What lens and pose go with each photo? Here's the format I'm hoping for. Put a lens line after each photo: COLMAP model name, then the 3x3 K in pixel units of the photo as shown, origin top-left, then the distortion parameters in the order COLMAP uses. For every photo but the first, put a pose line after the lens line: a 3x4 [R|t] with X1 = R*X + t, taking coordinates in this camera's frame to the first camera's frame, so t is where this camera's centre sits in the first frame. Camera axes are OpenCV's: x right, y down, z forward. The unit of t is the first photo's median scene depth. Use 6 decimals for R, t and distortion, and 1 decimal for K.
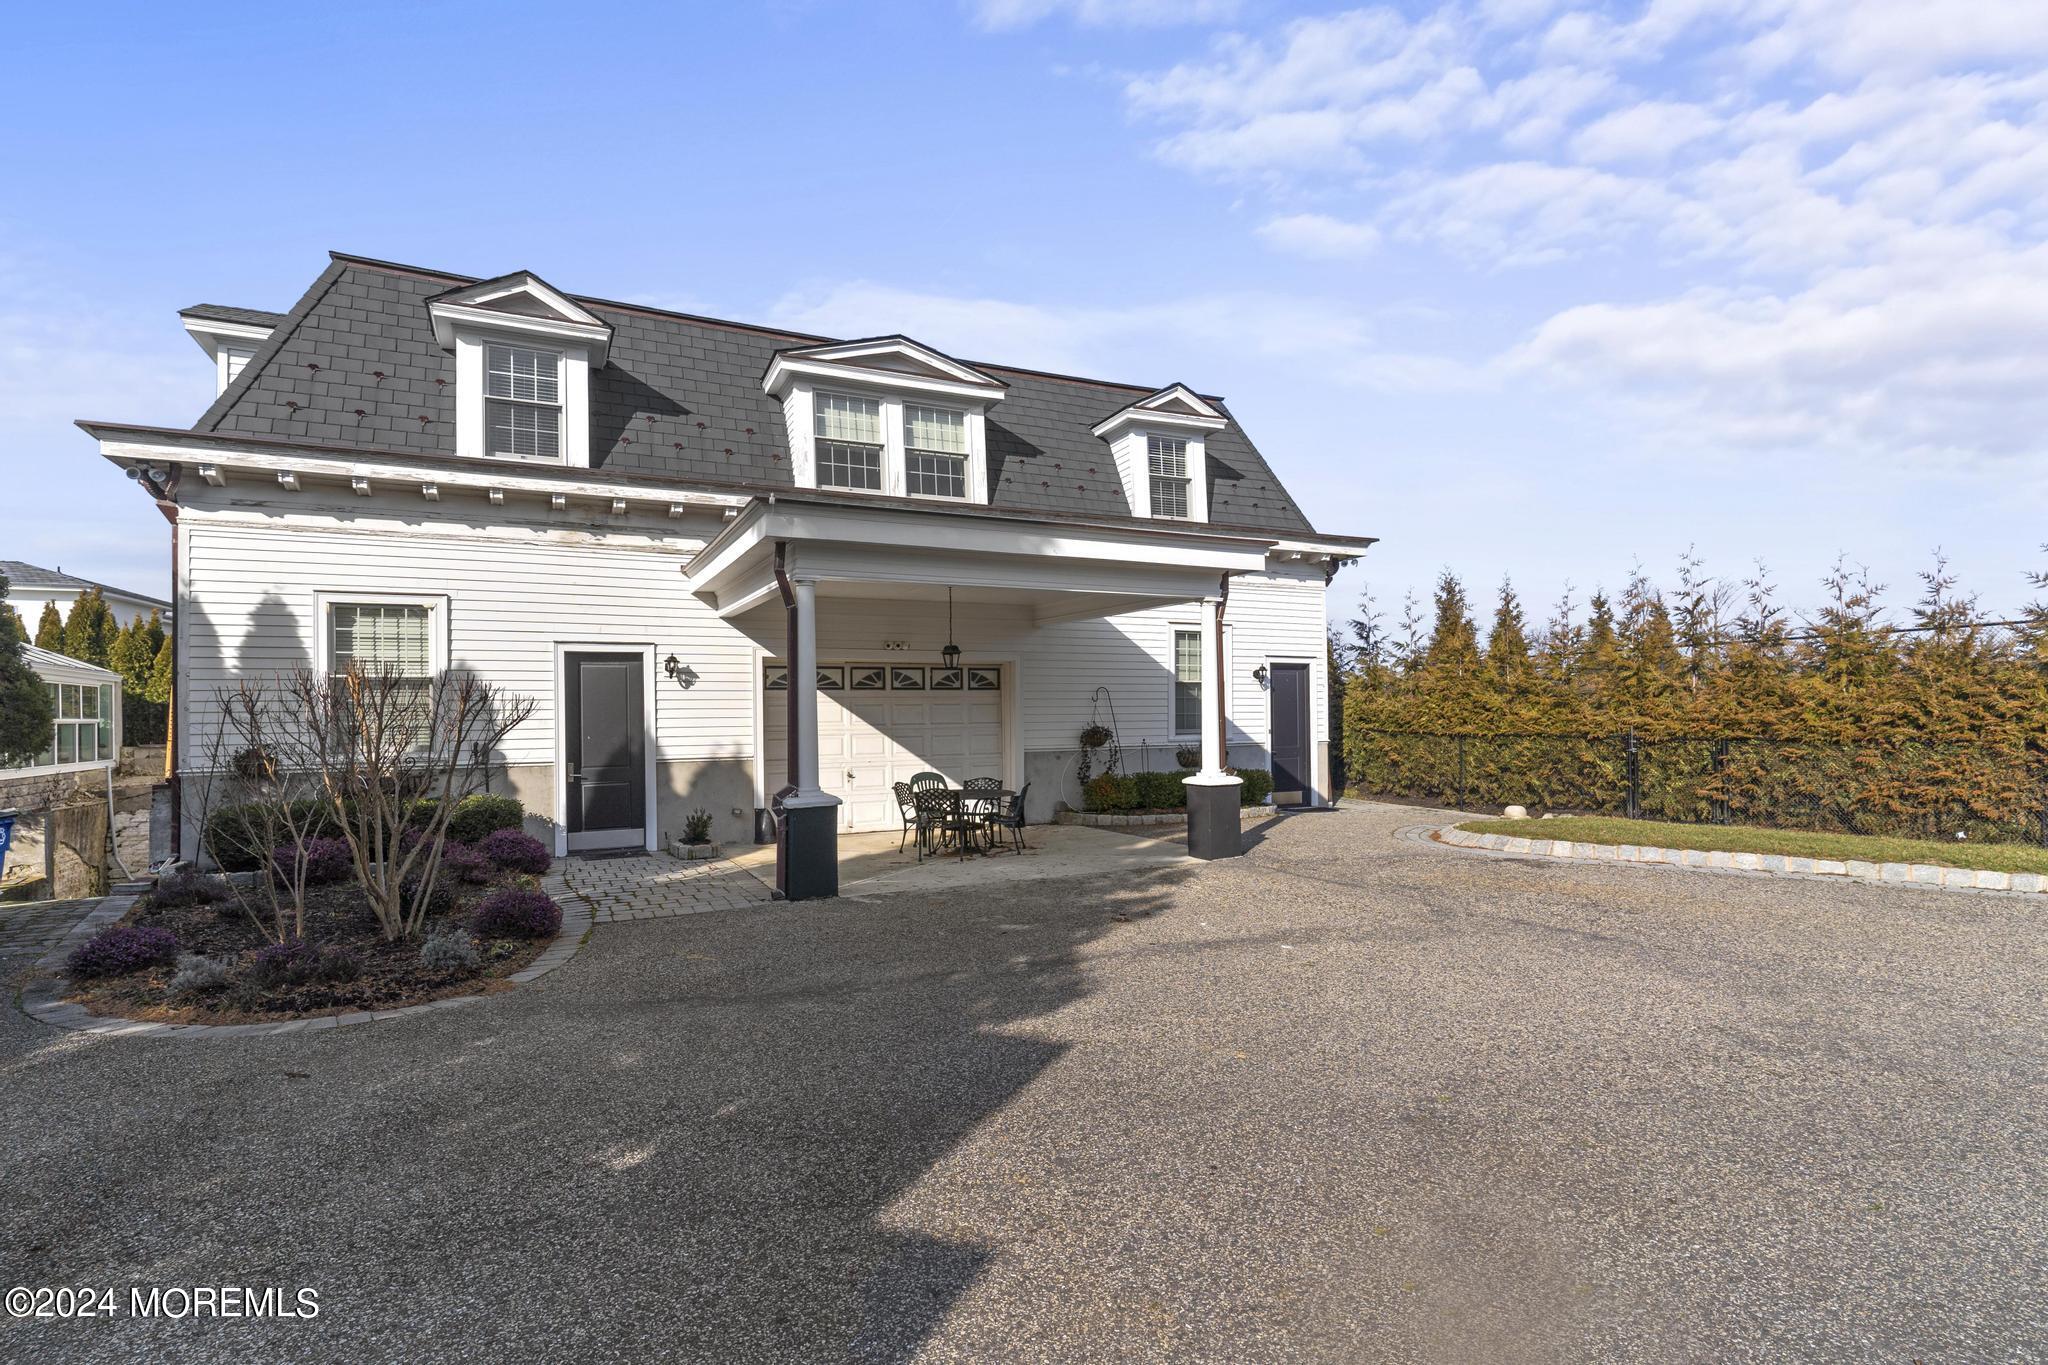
lens RADIAL K [[1238.5, 0, 1024.3], [0, 1238.5, 715.2], [0, 0, 1]] dist [0.001923, -0.000455]
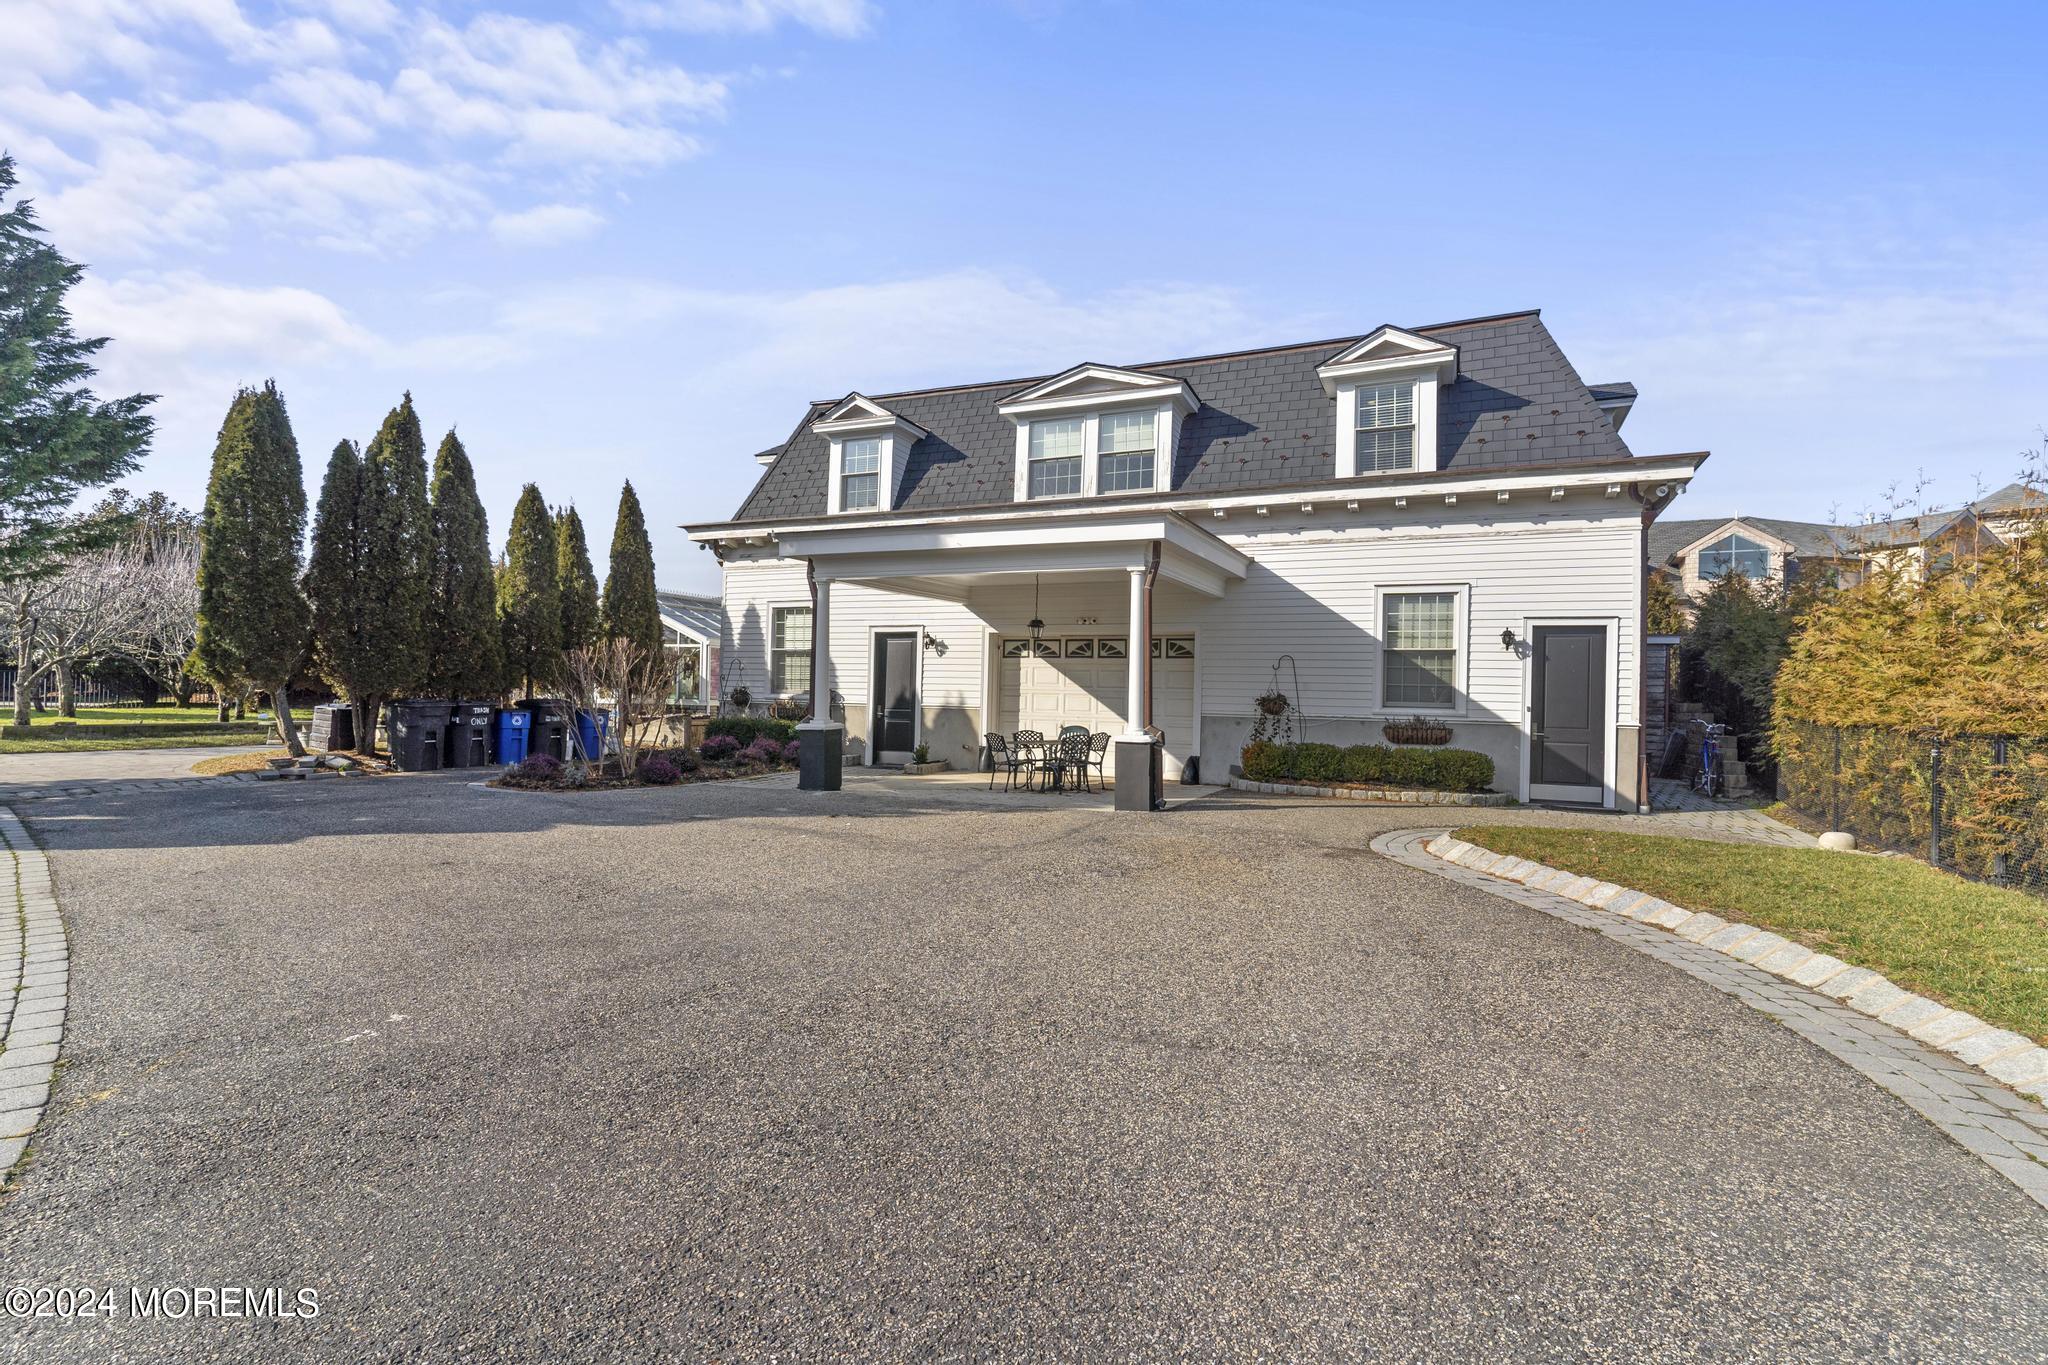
lens RADIAL K [[992.0, 0, 1018.0], [0, 992.0, 698.3], [0, 0, 1]] dist [-0.000121, 0.000362]
pose [[0.558108, 0.035496, -0.829009, 0.592710], [-0.019976, 0.999370, 0.029343, -0.007206], [0.829528, 0.000184, 0.558465, 0.365317]]
